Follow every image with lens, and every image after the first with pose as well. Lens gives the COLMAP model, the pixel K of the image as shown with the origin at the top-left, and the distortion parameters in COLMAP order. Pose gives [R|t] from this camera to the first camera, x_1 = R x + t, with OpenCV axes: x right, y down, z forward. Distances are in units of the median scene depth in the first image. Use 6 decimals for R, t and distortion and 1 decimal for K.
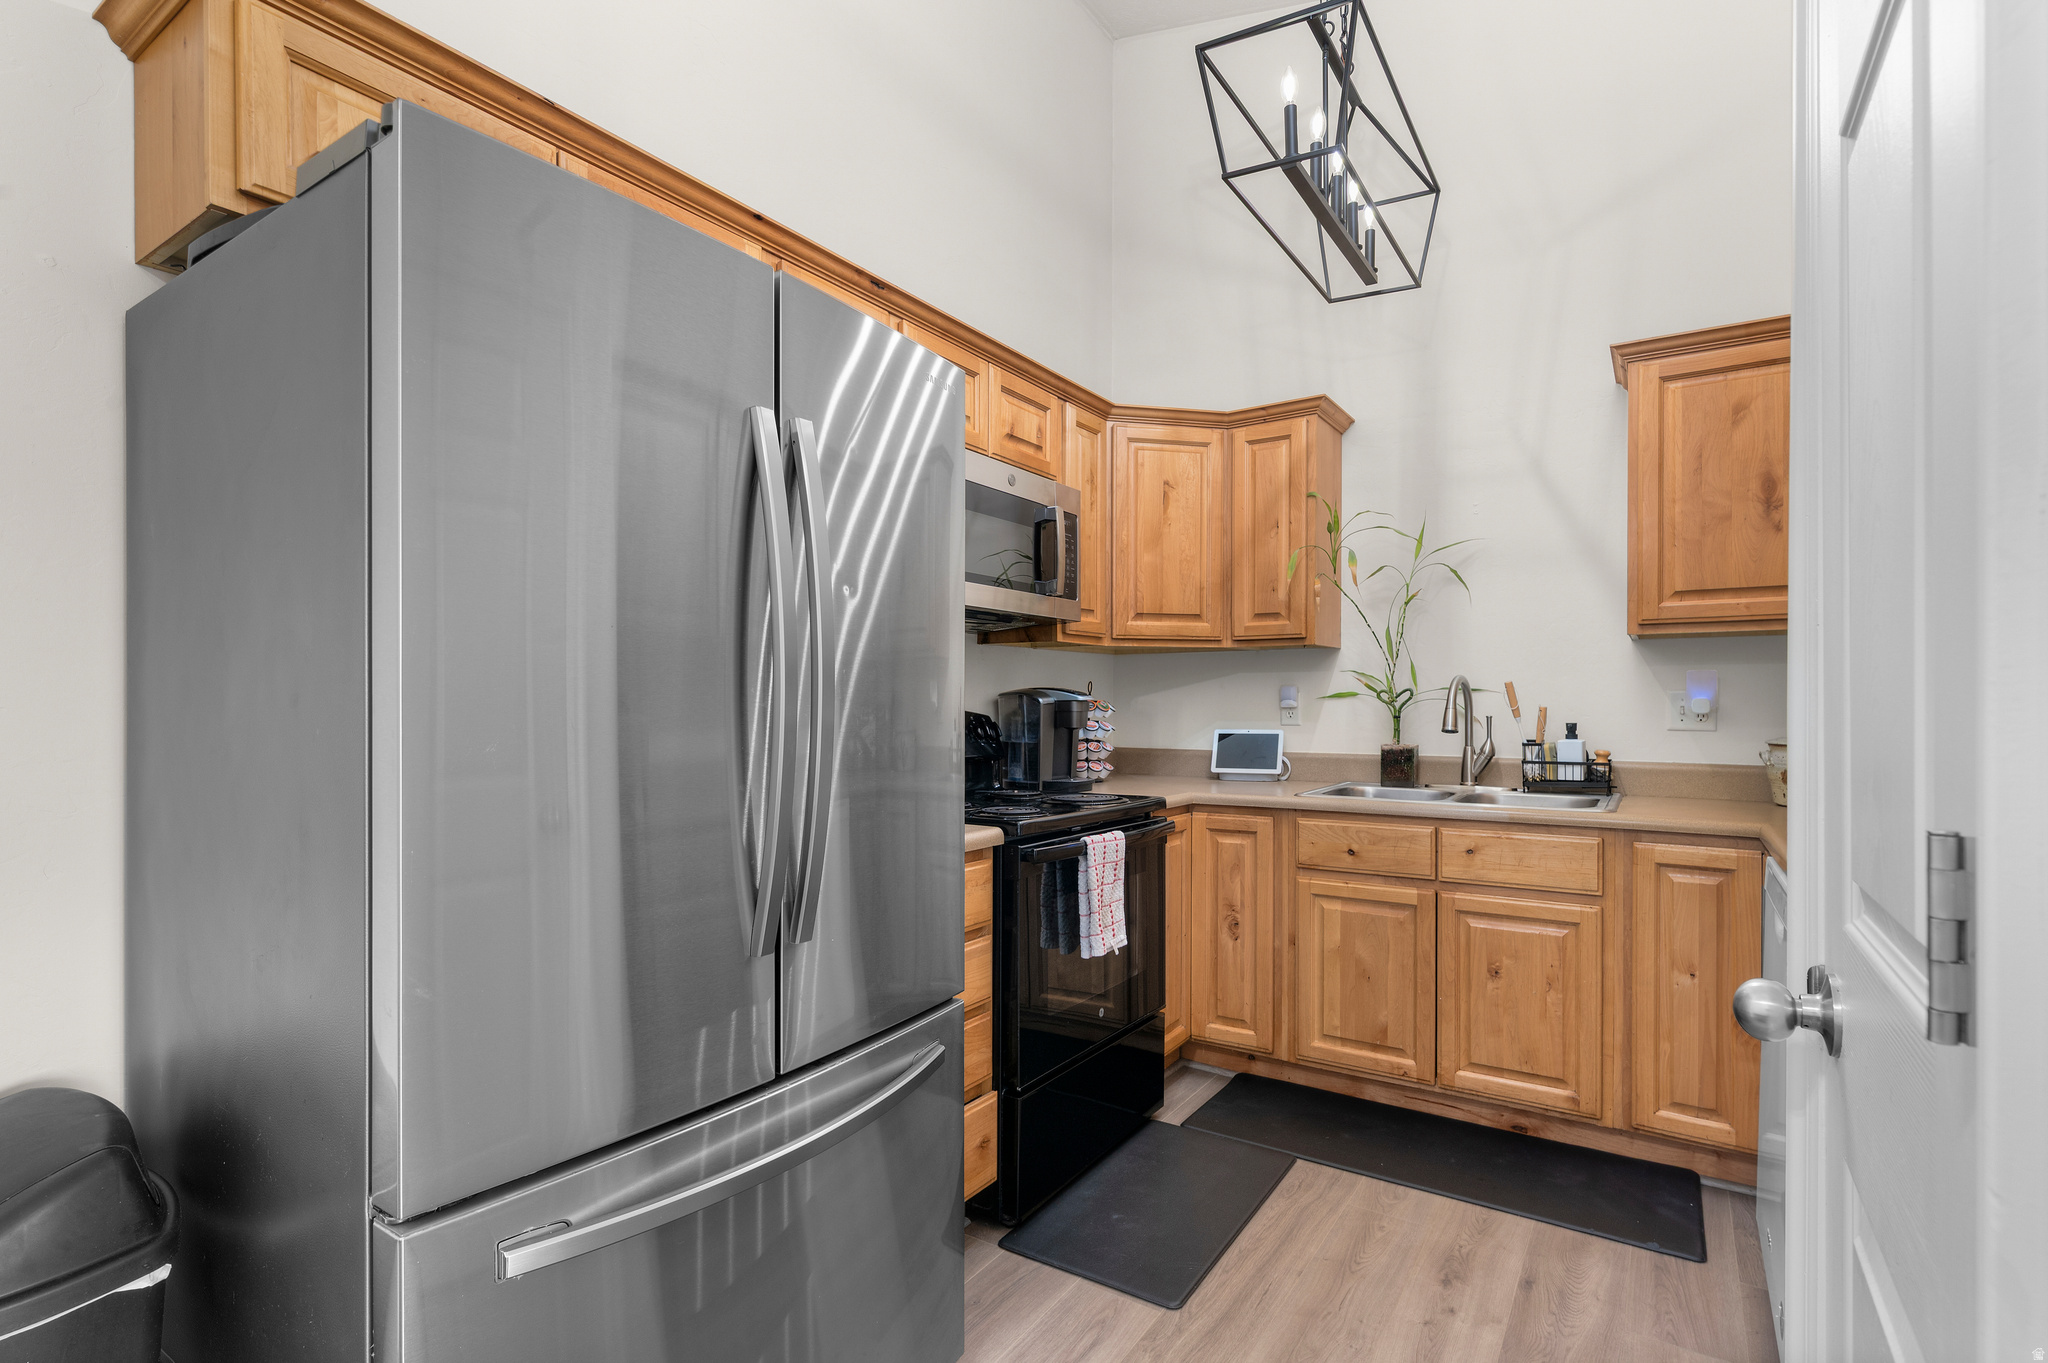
lens RADIAL K [[982.5, 0, 1014.3], [0, 982.5, 714.1], [0, 0, 1]] dist [0.001181, -0.000030]
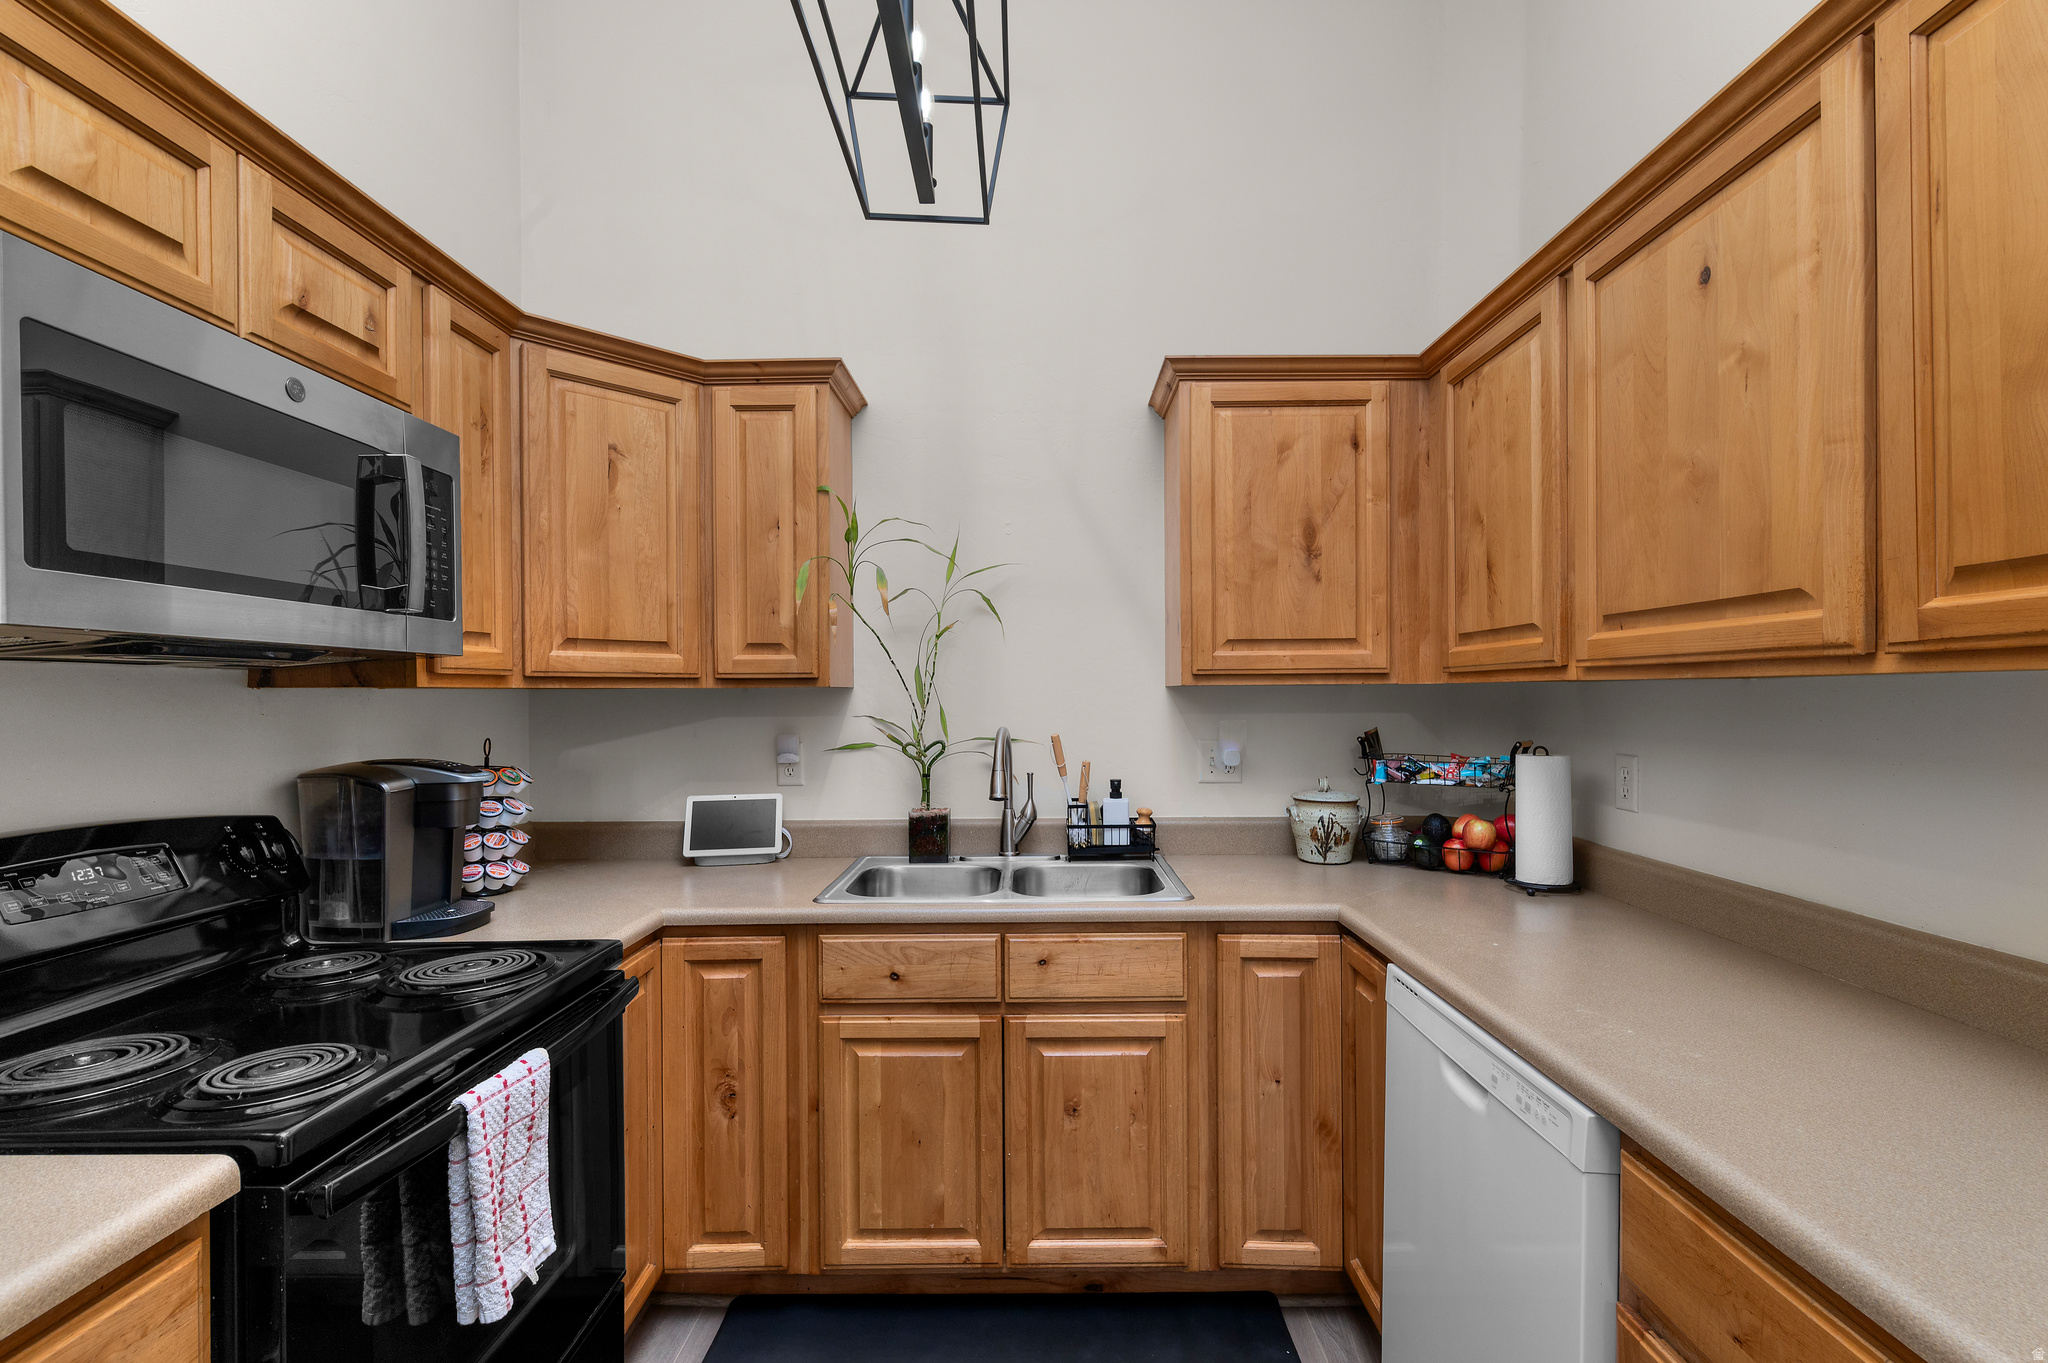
lens RADIAL K [[927.0, 0, 1041.4], [0, 927.0, 695.7], [0, 0, 1]] dist [0.001471, 0.000462]
pose [[0.825621, -0.008953, 0.564154, 0.041276], [0.015450, 0.999858, -0.006744, -0.062569], [-0.564013, 0.014284, 0.825642, 0.348567]]
